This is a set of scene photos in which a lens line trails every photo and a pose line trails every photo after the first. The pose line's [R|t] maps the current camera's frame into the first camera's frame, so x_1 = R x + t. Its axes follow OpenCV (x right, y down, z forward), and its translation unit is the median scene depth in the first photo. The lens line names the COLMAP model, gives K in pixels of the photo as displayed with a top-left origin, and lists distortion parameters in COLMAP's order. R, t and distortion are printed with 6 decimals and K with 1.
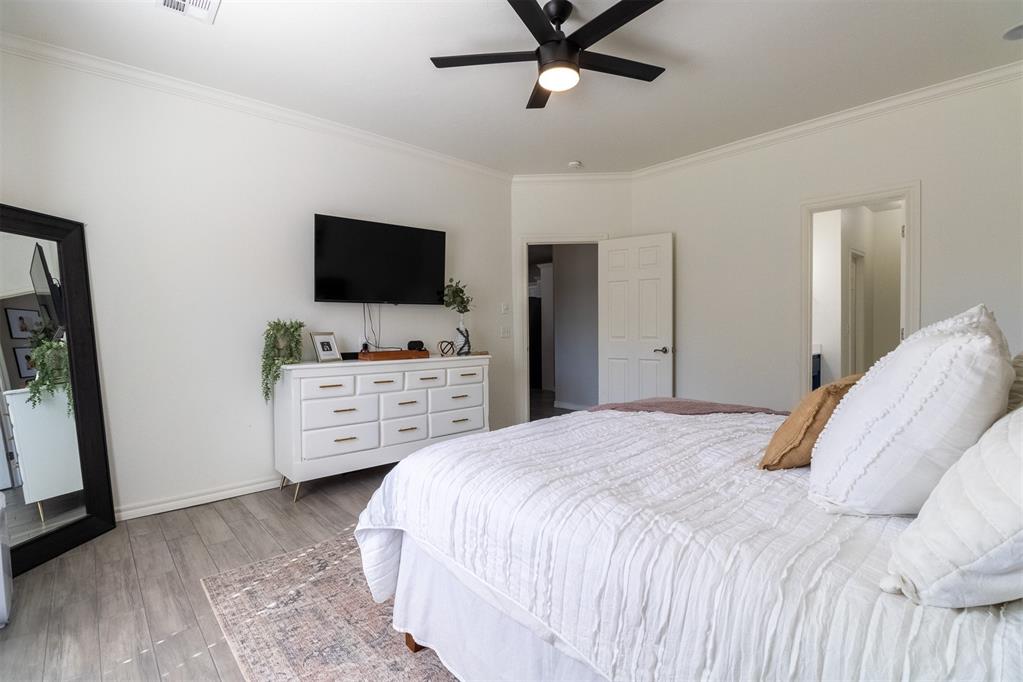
lens RADIAL K [[476.9, 0, 520.4], [0, 476.9, 335.8], [0, 0, 1]] dist [0.002782, -0.014980]
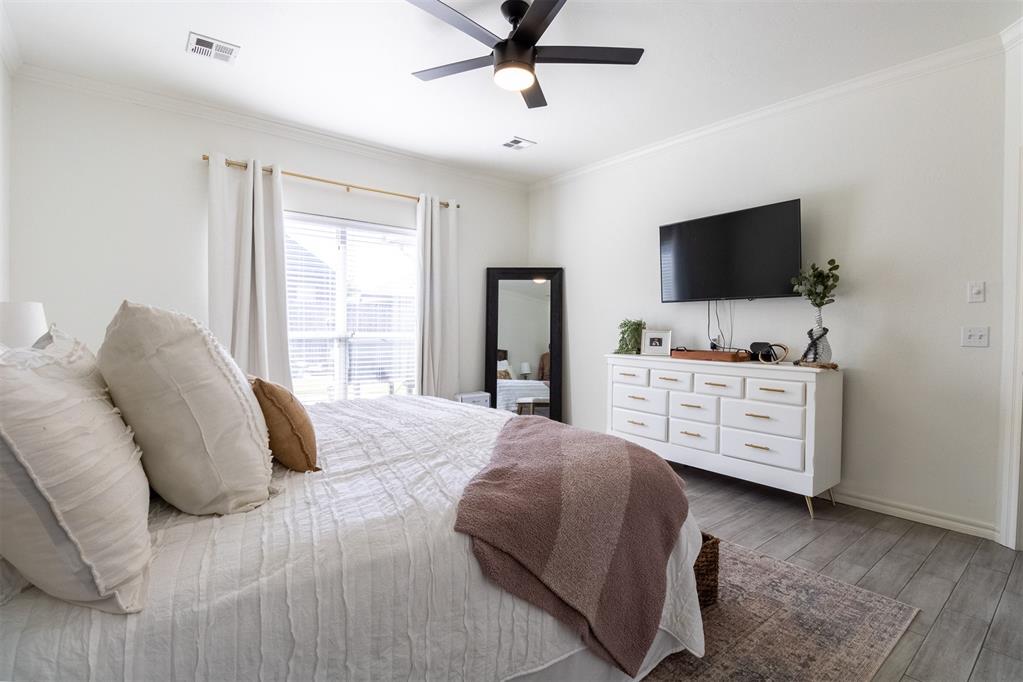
lens RADIAL K [[492.0, 0, 519.2], [0, 492.0, 331.0], [0, 0, 1]] dist [-0.000363, -0.000016]
pose [[-0.066992, 0.015157, -0.997638, 0.673050], [-0.025454, 0.999533, 0.016895, -0.012960], [0.997429, 0.026526, -0.066575, 0.648984]]
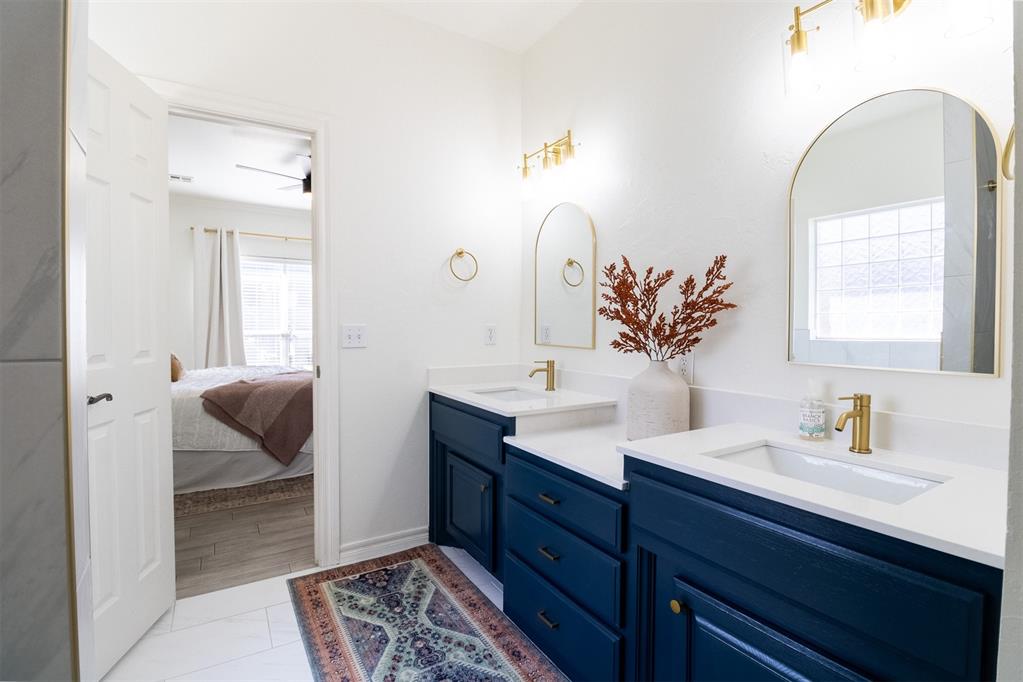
lens RADIAL K [[479.8, 0, 520.4], [0, 479.8, 336.2], [0, 0, 1]] dist [-0.002099, -0.010815]
pose [[-0.184419, 0.023266, -0.982572, 1.093428], [-0.022852, 0.999348, 0.027952, -0.027024], [0.982582, 0.027608, -0.183768, 1.296375]]
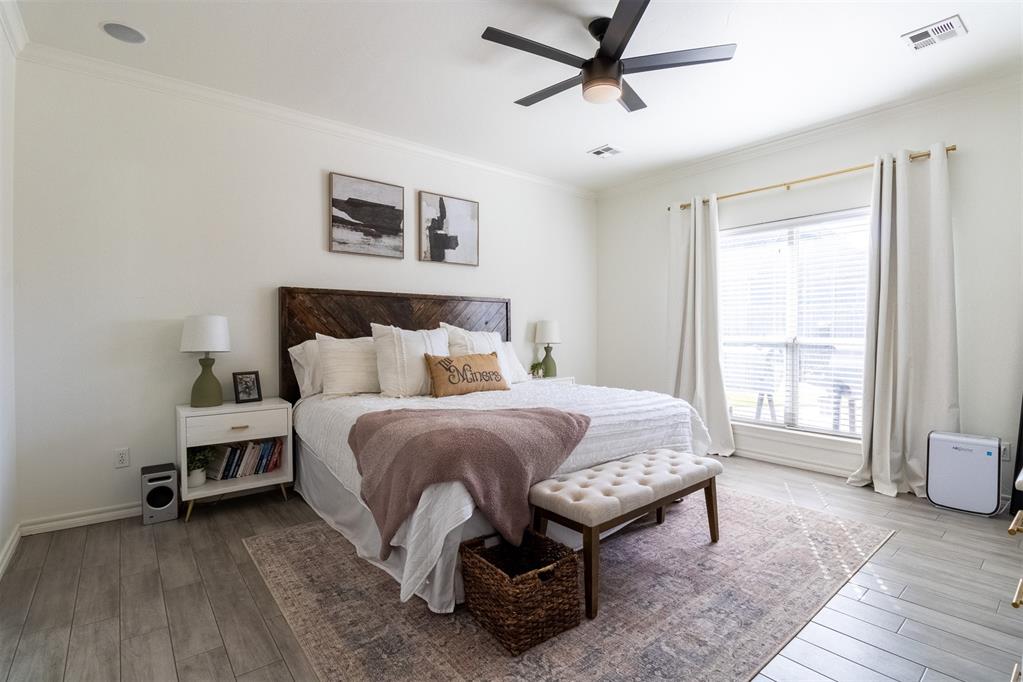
lens RADIAL K [[479.8, 0, 520.4], [0, 479.8, 336.2], [0, 0, 1]] dist [-0.002099, -0.010815]
pose [[-0.998451, 0.004250, 0.055482, 0.122247], [0.005932, 0.999526, 0.030197, -0.018943], [-0.055327, 0.030480, -0.998003, 1.234150]]
